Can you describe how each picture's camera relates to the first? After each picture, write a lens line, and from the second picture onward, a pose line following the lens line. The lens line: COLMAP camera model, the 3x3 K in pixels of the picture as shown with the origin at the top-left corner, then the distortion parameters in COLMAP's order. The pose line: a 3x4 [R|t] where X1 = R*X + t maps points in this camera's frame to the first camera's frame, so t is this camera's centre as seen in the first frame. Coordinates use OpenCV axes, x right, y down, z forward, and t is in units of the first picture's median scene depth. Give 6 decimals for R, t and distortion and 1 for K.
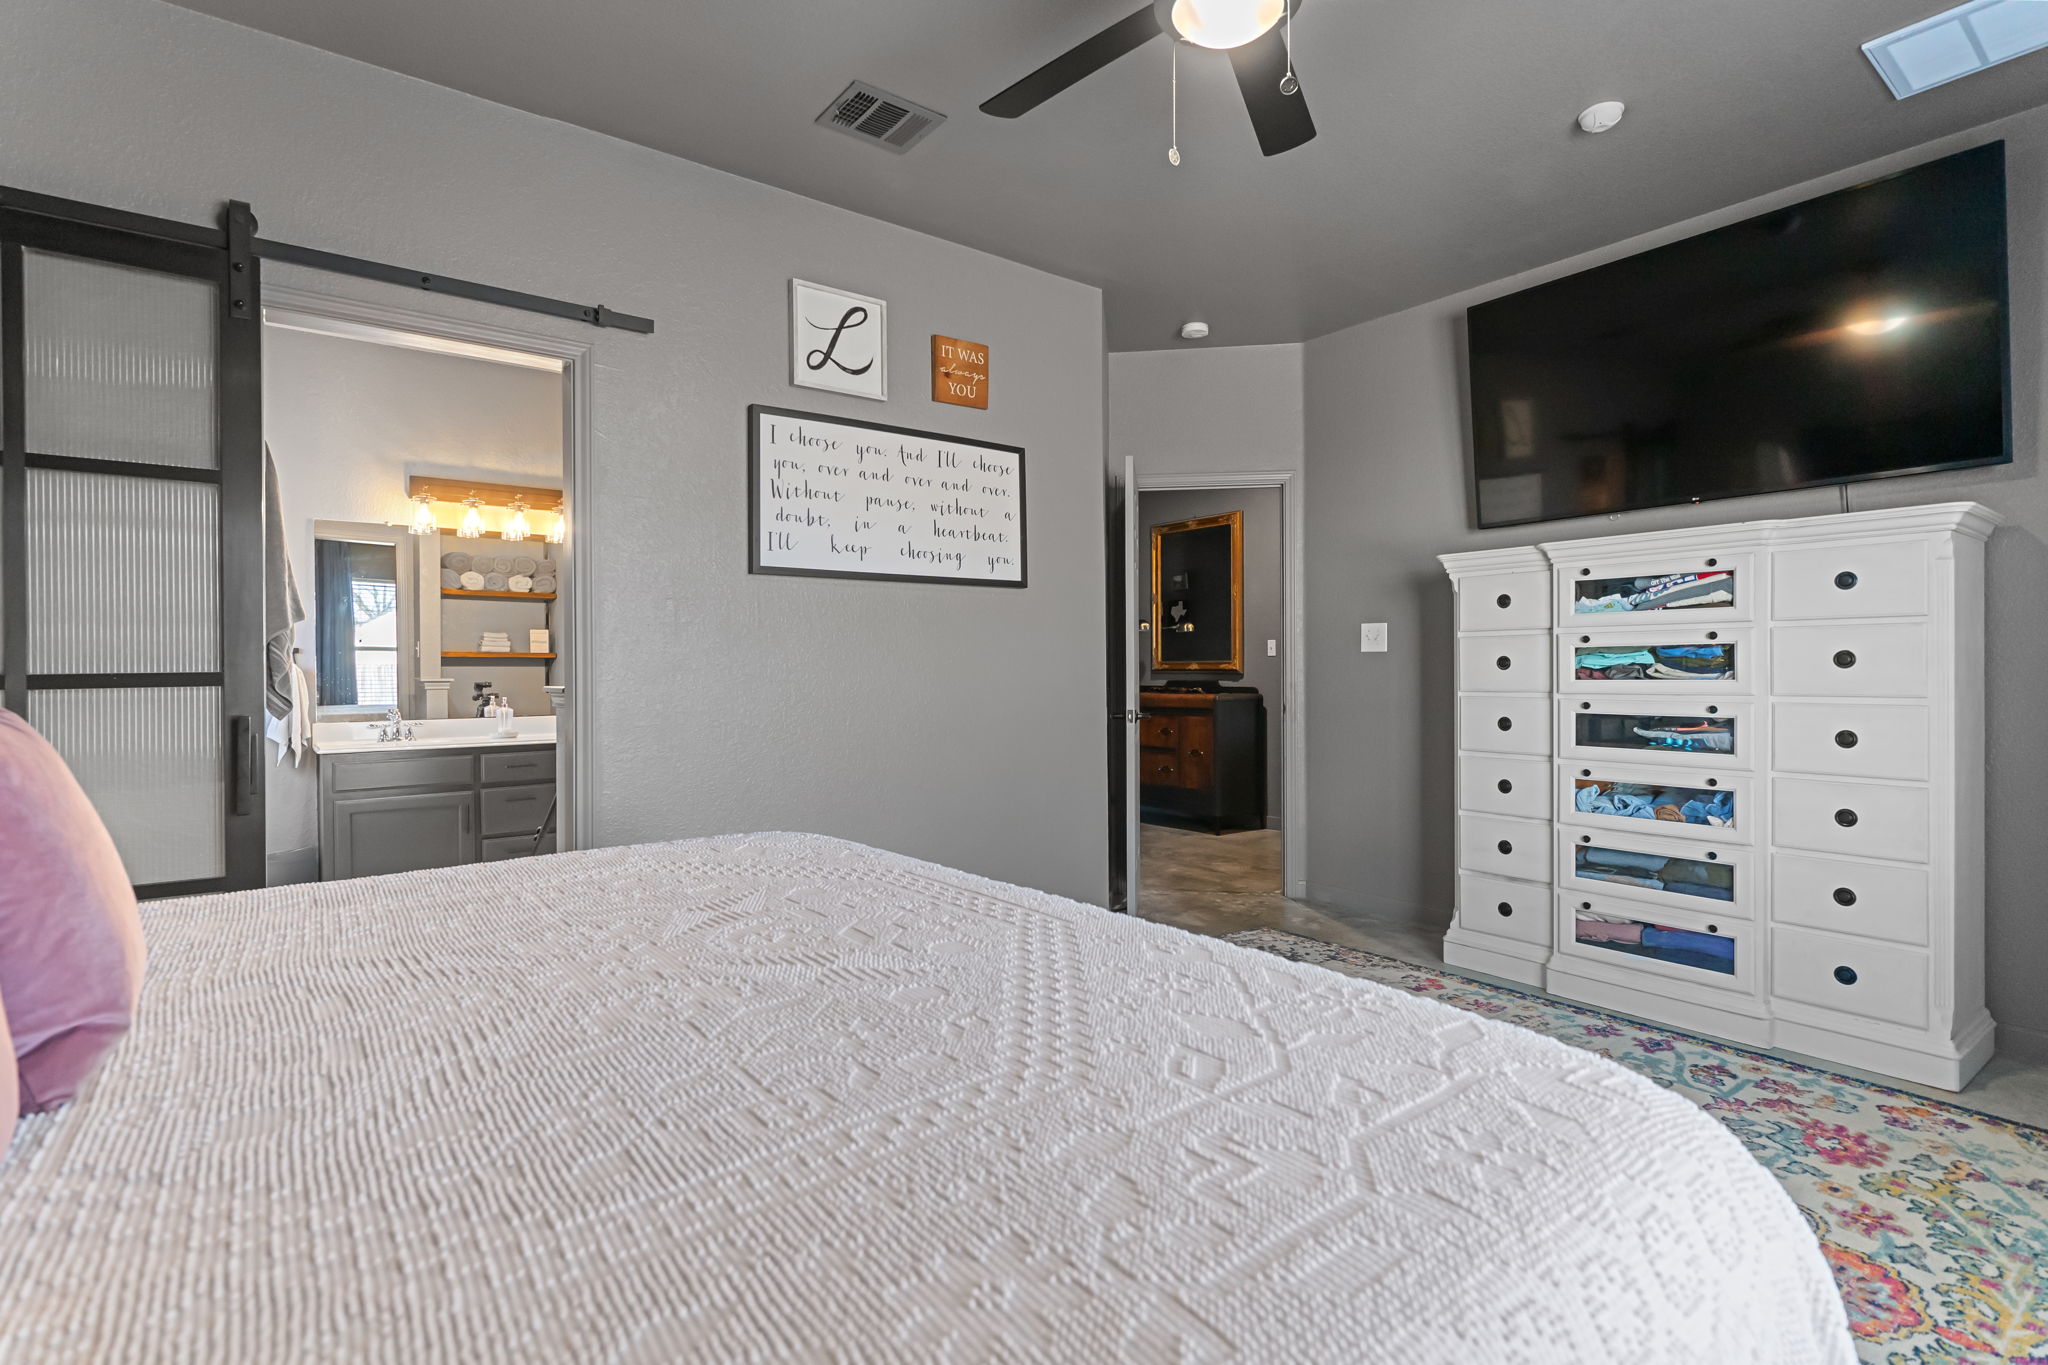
lens RADIAL K [[989.6, 0, 1035.0], [0, 989.6, 673.6], [0, 0, 1]] dist [0.002347, -0.001078]
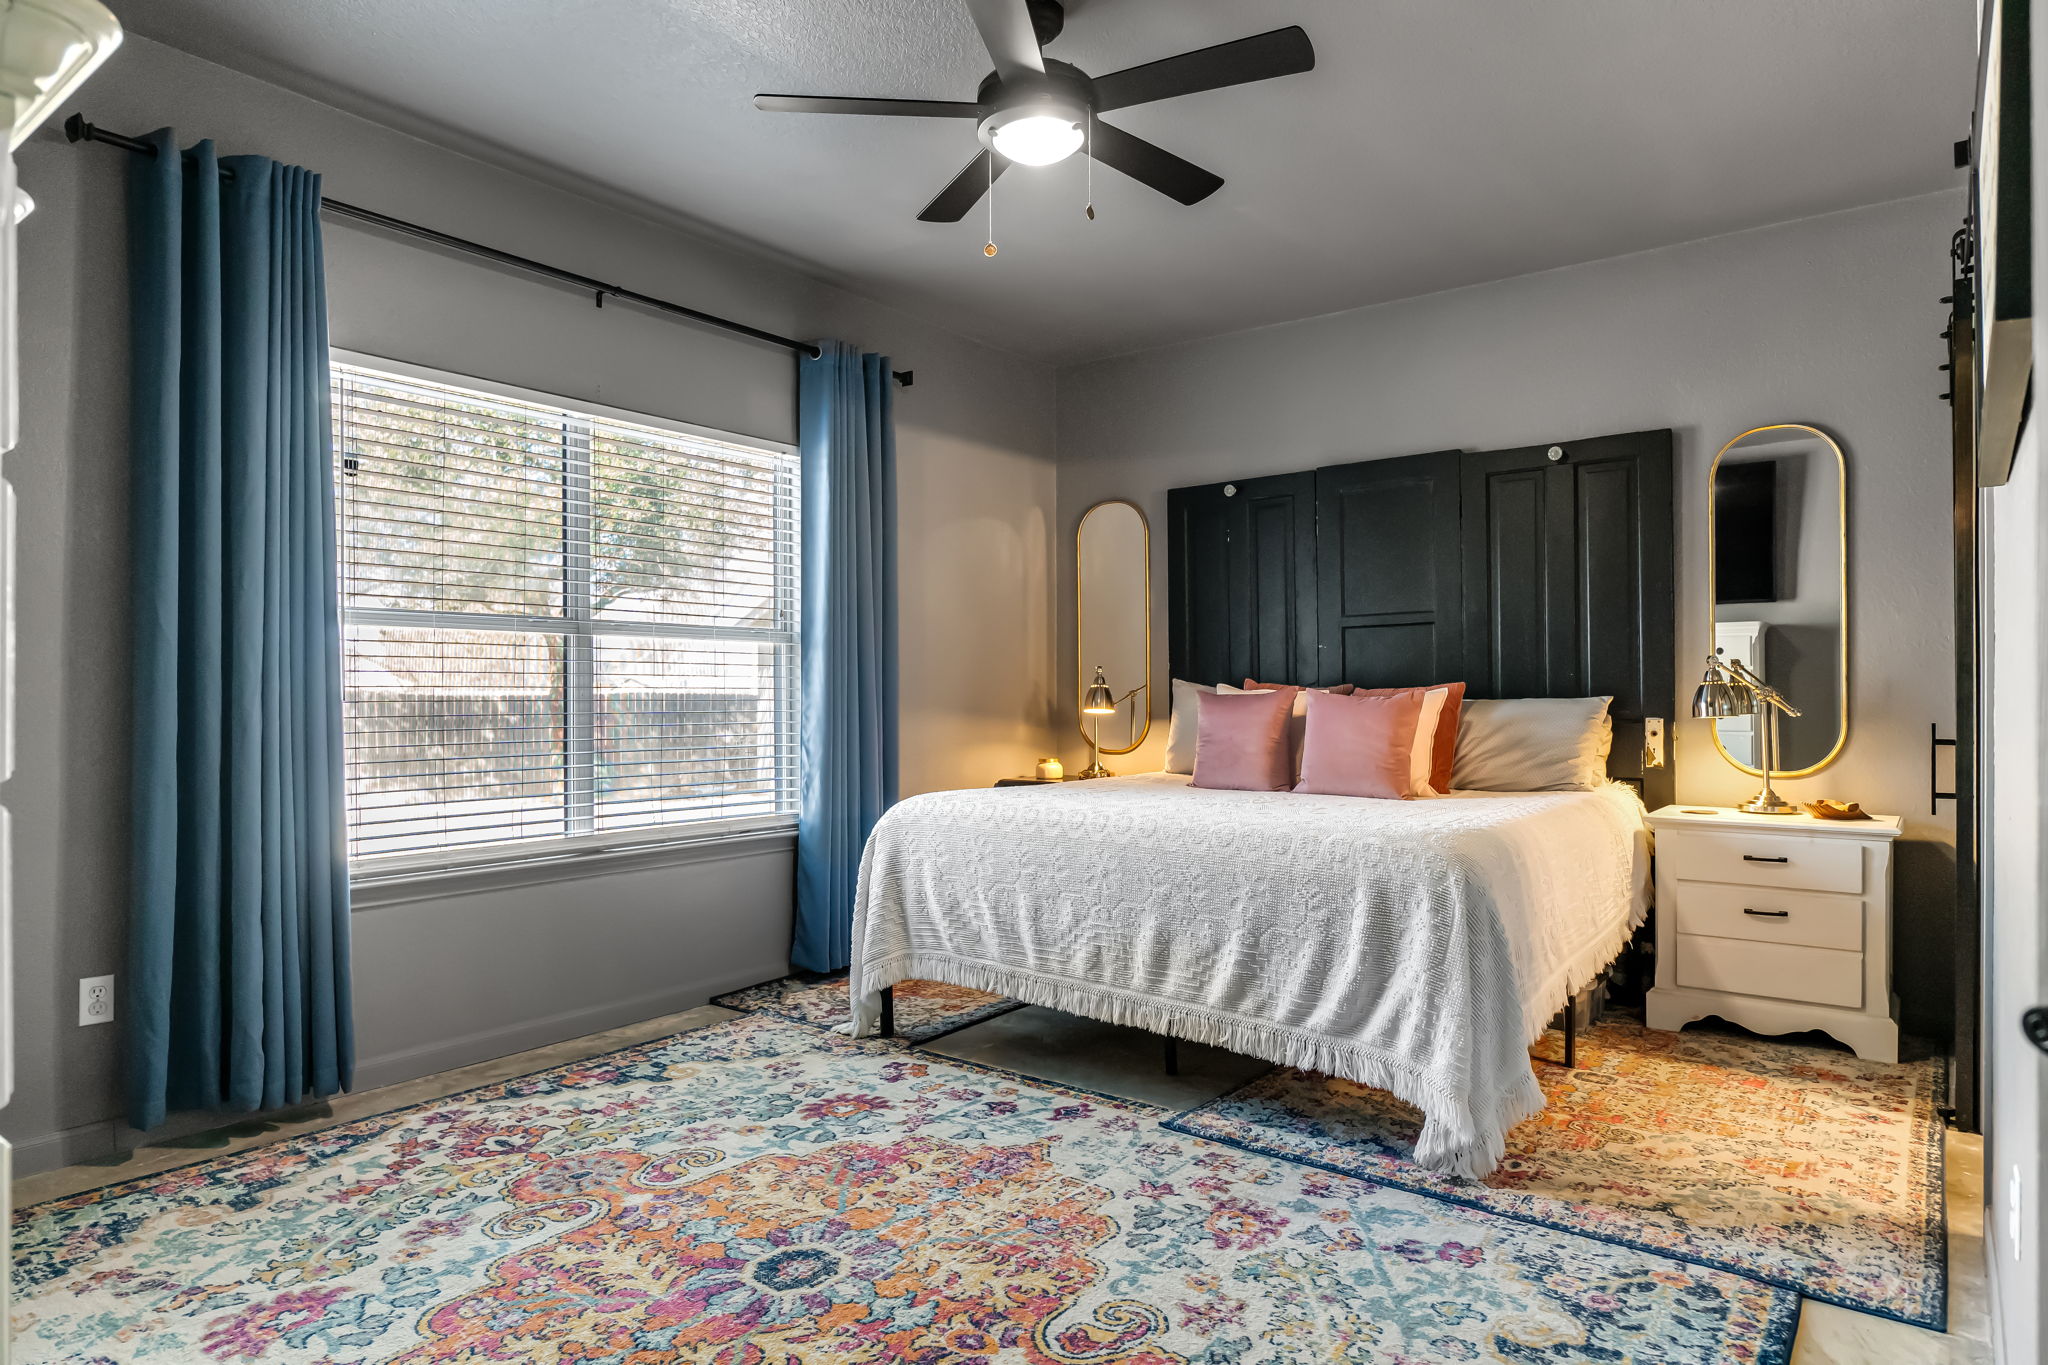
lens RADIAL K [[1233.6, 0, 1026.4], [0, 1233.6, 690.9], [0, 0, 1]] dist [-0.014054, 0.000820]
pose [[-0.965784, 0.012219, -0.259058, 0.232881], [0.014480, 0.999872, -0.006819, 0.009448], [0.258942, -0.010337, -0.965838, 0.944905]]
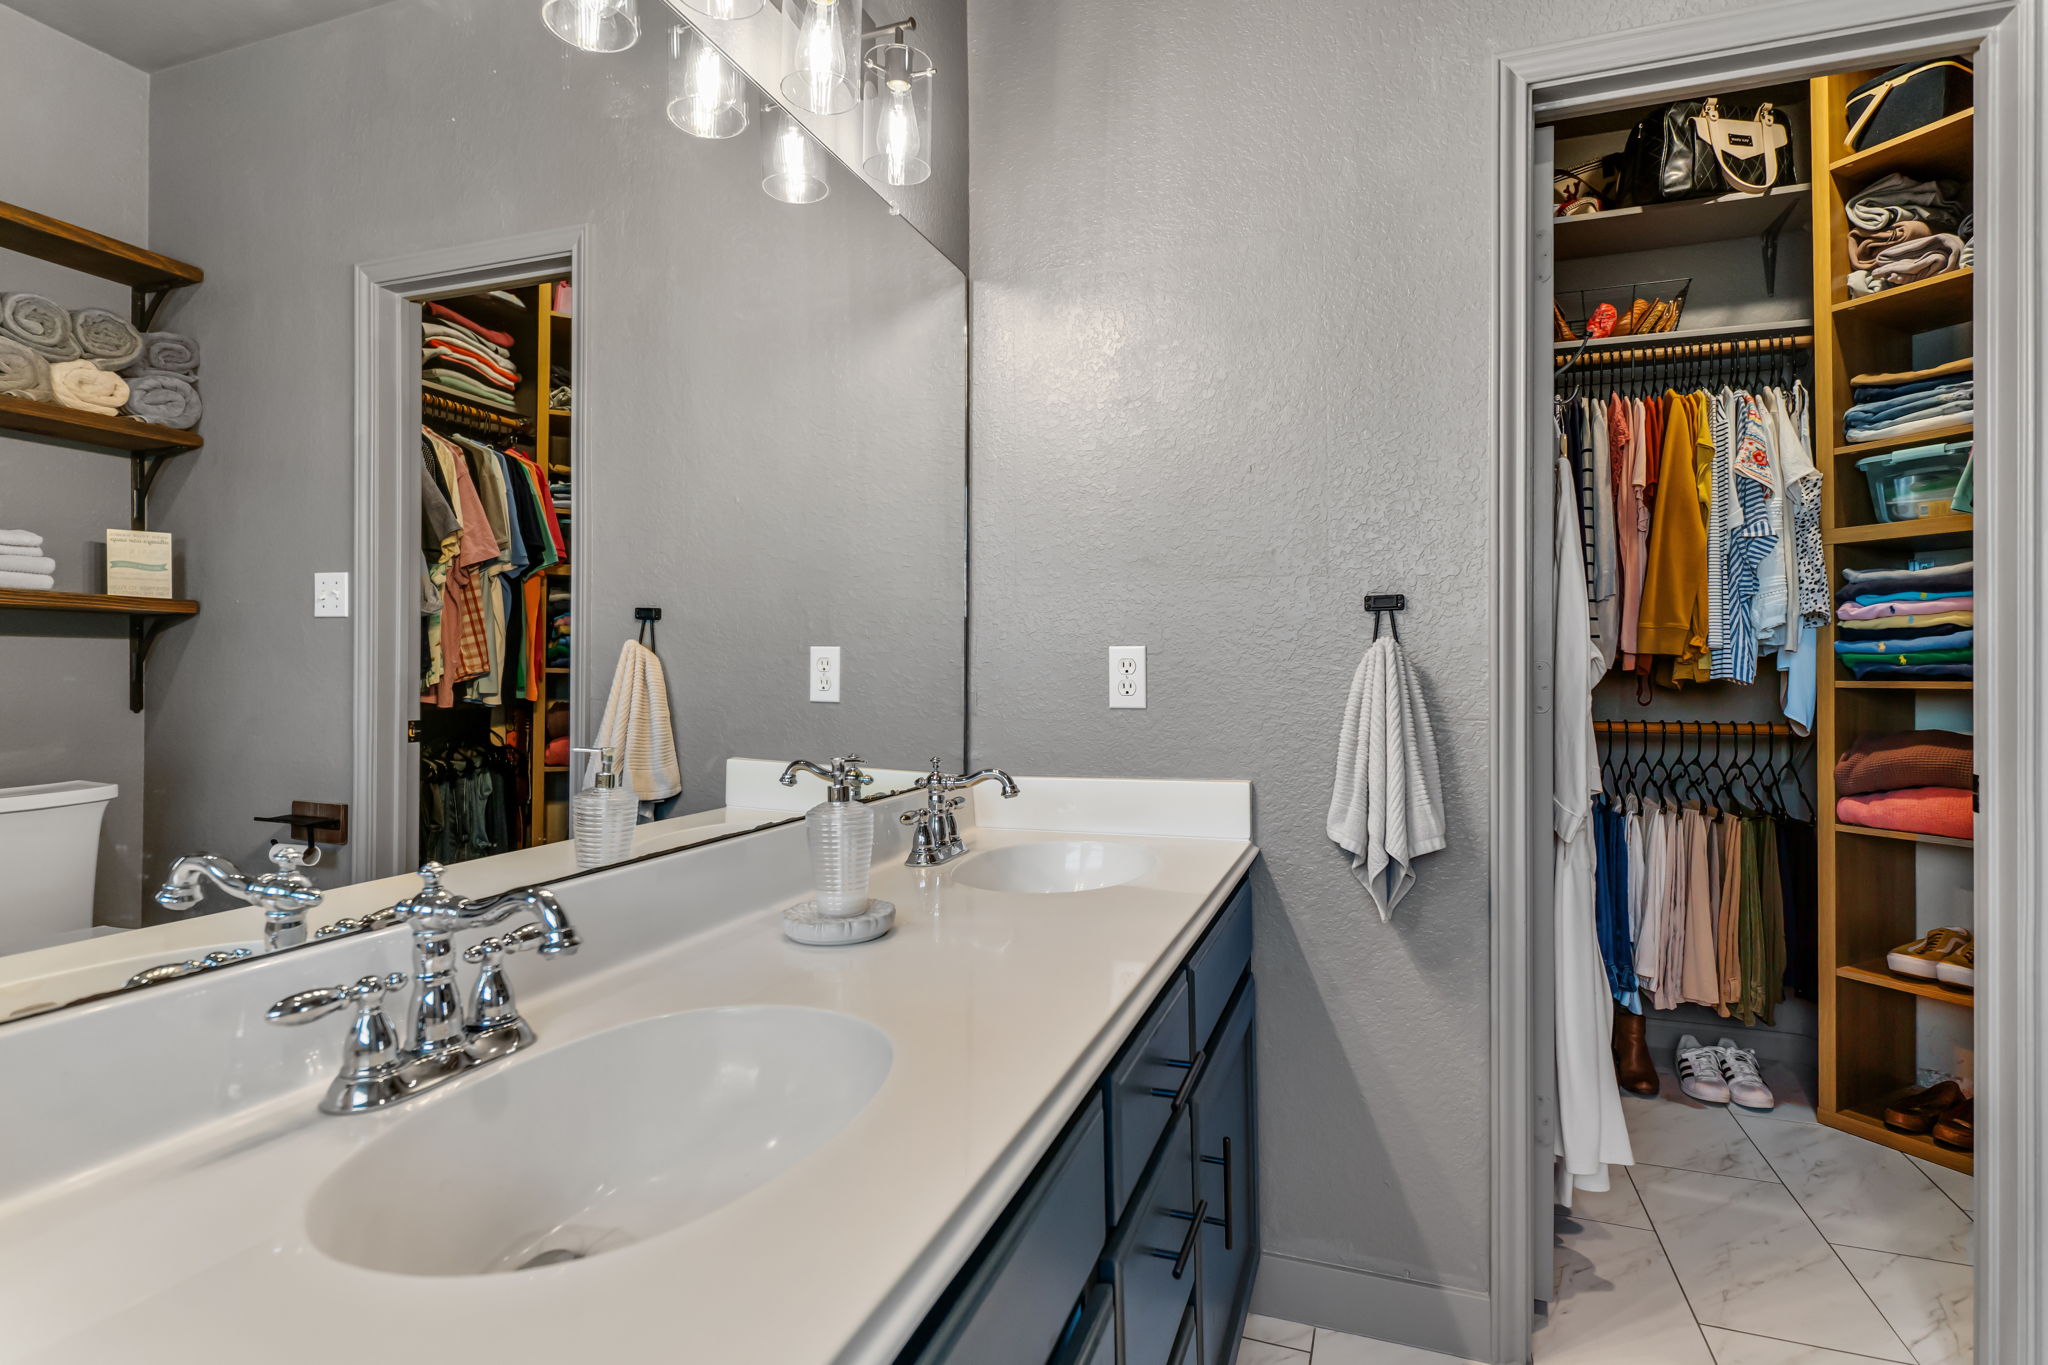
lens RADIAL K [[989.6, 0, 1054.1], [0, 989.6, 673.5], [0, 0, 1]] dist [0.002347, -0.001078]
pose [[0.837820, 0.004673, 0.545927, -0.612891], [-0.006619, 0.999977, 0.001598, 0.004264], [-0.545907, -0.004953, 0.837831, 0.773079]]
